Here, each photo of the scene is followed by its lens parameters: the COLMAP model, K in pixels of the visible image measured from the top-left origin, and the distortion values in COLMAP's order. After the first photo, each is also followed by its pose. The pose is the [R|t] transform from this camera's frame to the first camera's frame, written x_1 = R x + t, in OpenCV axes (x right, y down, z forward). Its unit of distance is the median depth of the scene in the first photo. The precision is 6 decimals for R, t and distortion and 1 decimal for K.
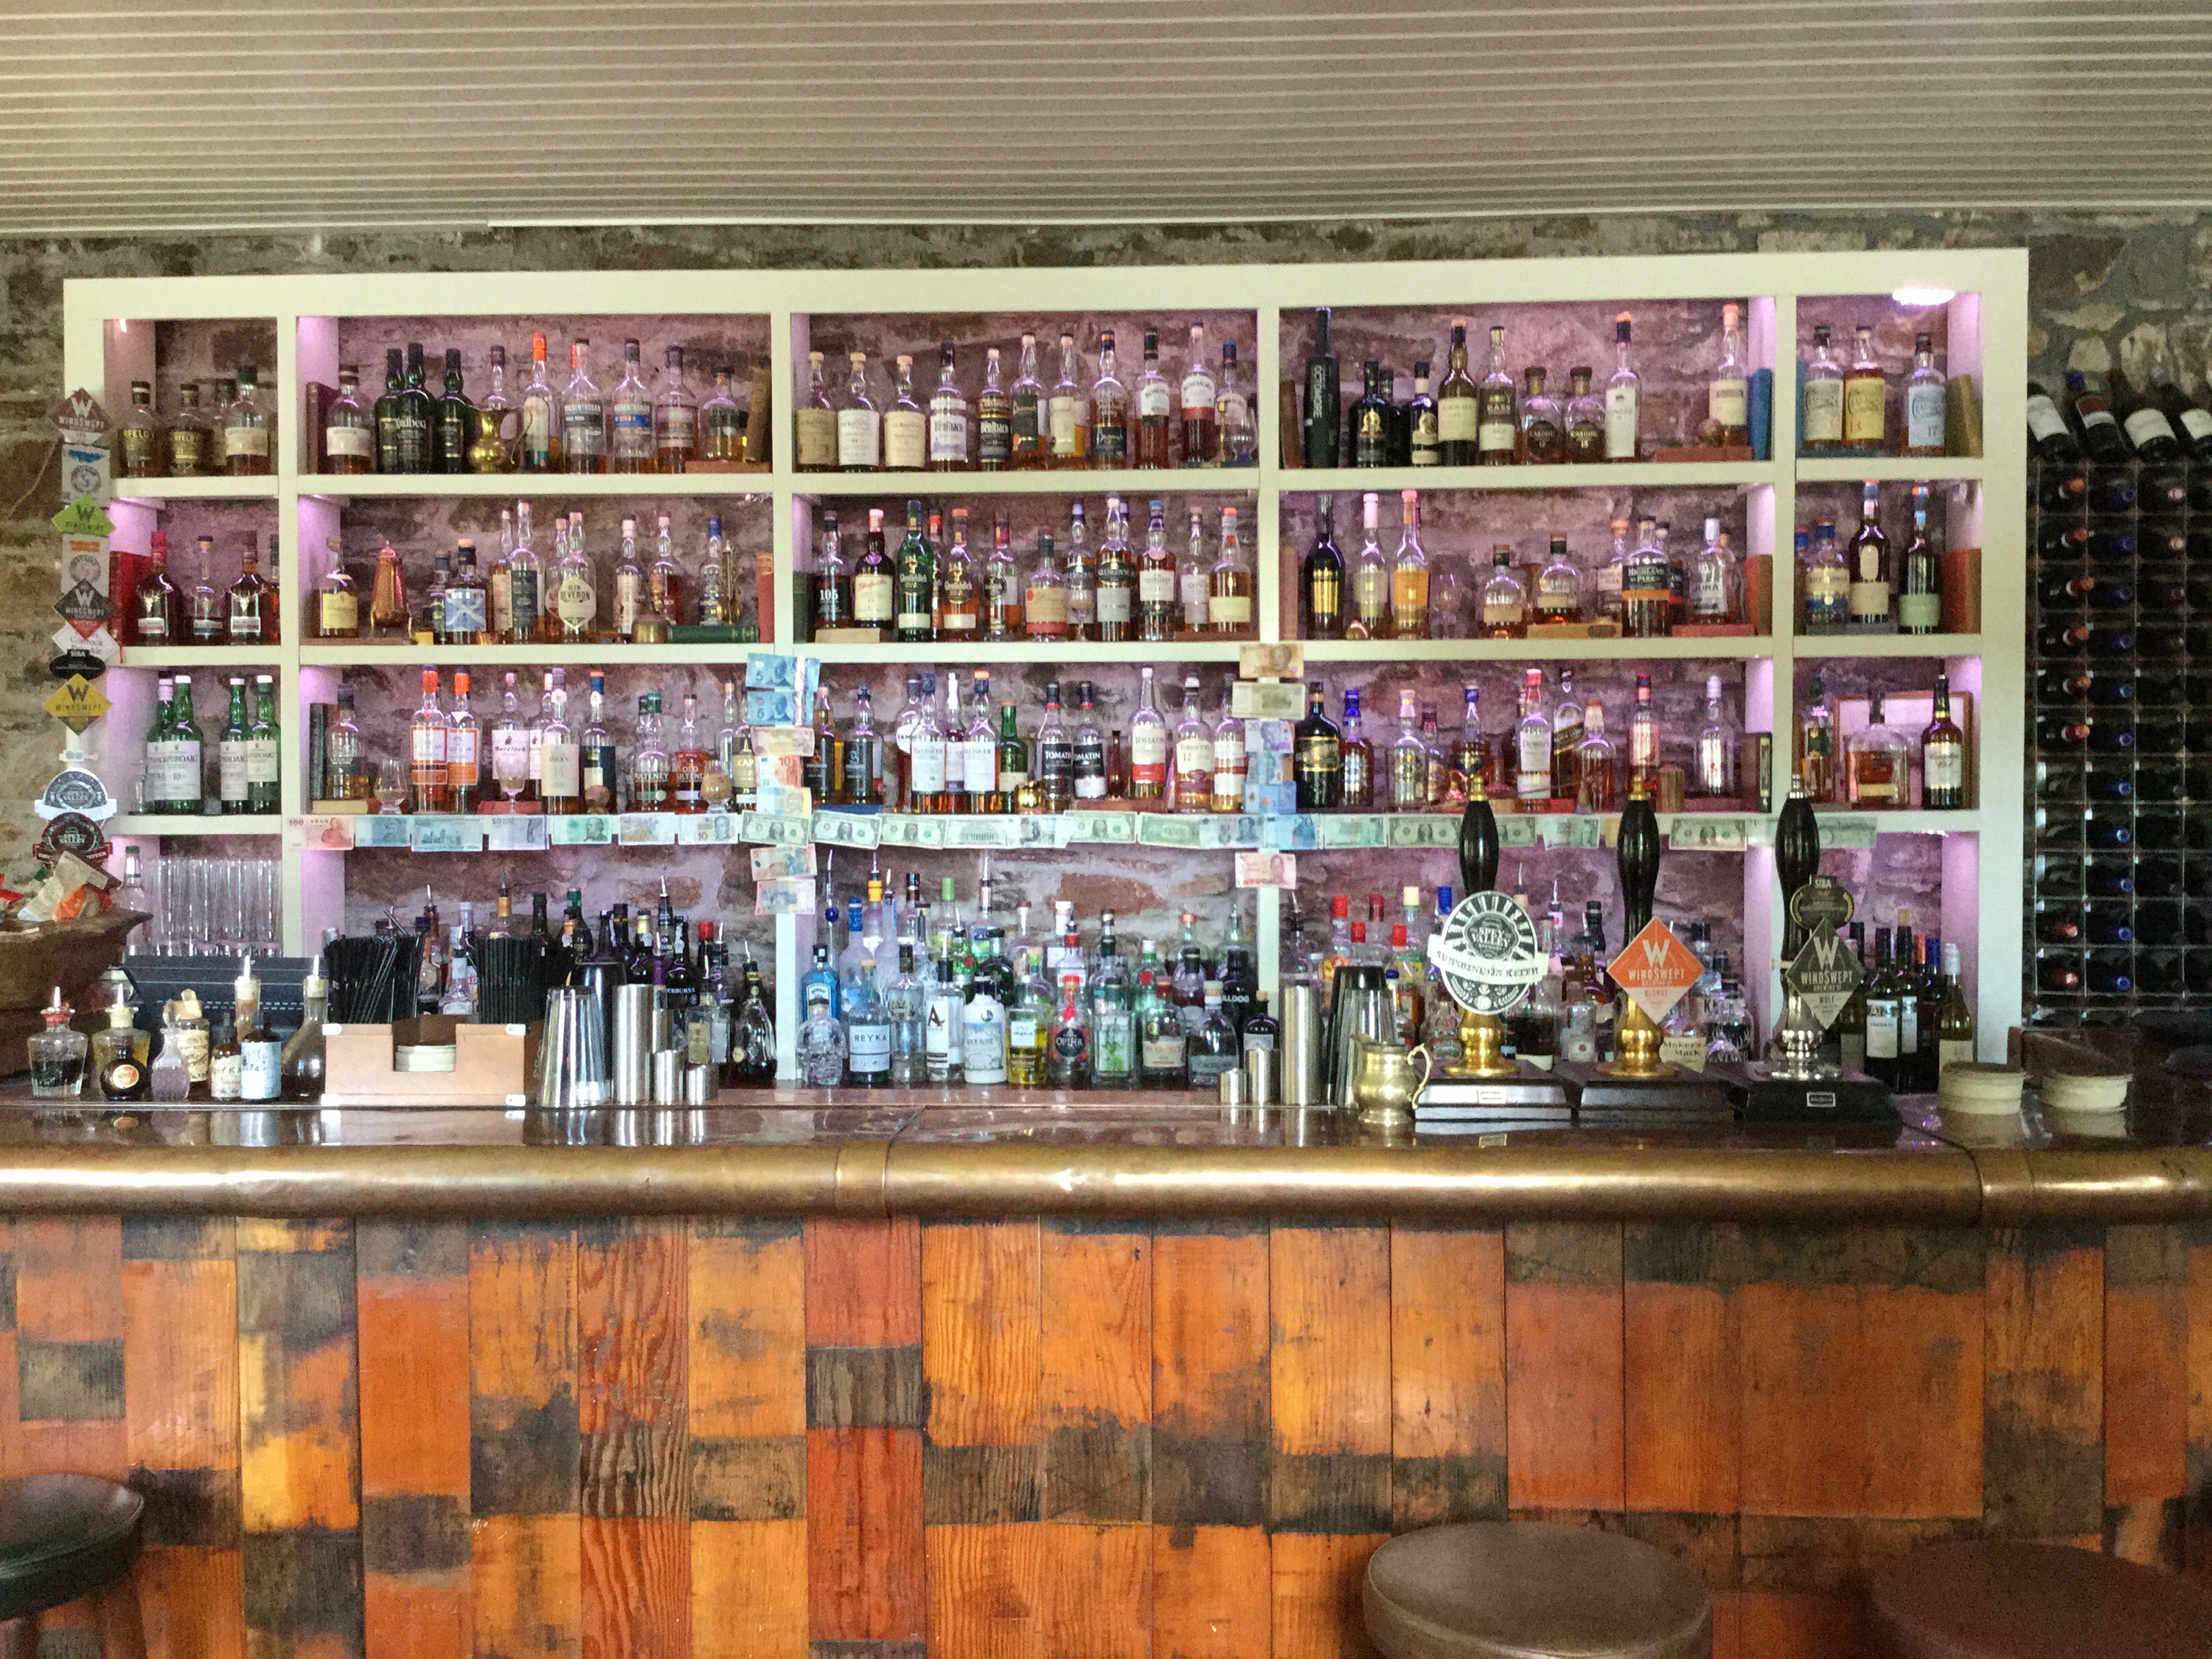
lens RADIAL K [[1978.7, 0, 1106.0], [0, 1978.7, 829.5], [0, 0, 1]] dist [0.122453, -0.250229]
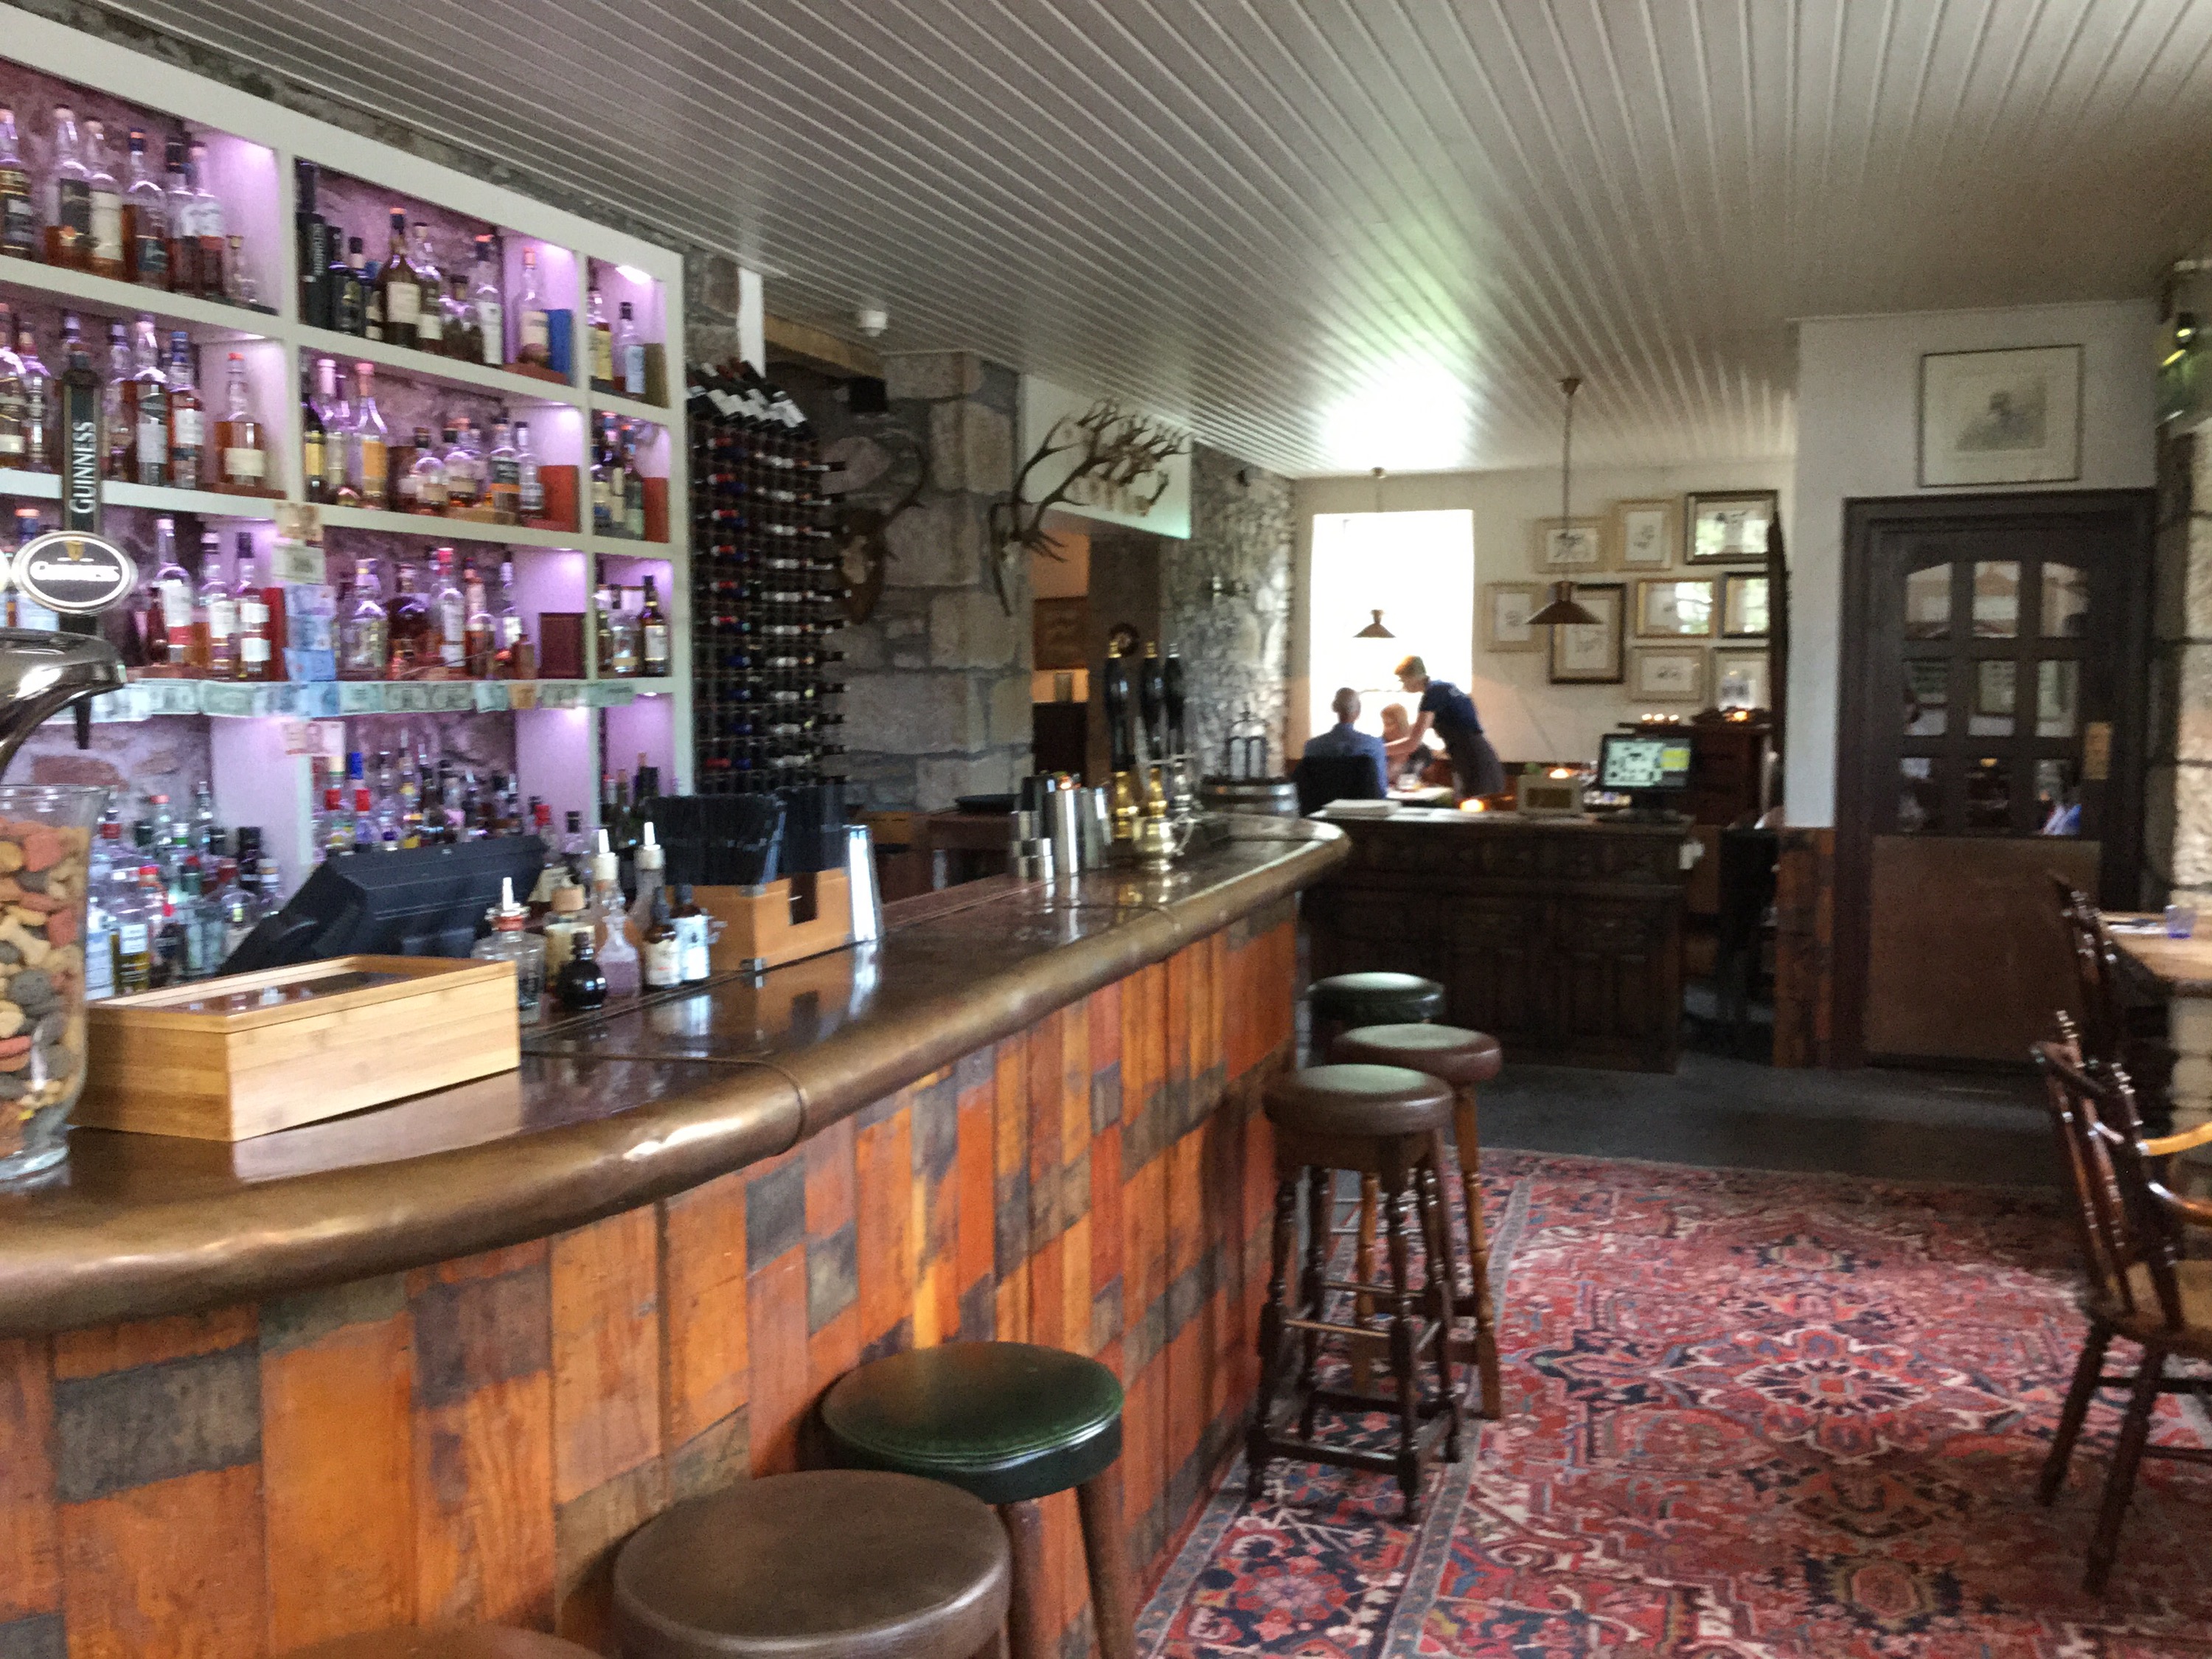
lens RADIAL K [[1978.7, 0, 1106.0], [0, 1978.7, 829.5], [0, 0, 1]] dist [0.122453, -0.250229]
pose [[0.279793, -0.074992, 0.957127, -0.747914], [0.026268, 0.997169, 0.070450, 0.005773], [-0.959701, 0.005430, 0.280970, 0.348328]]
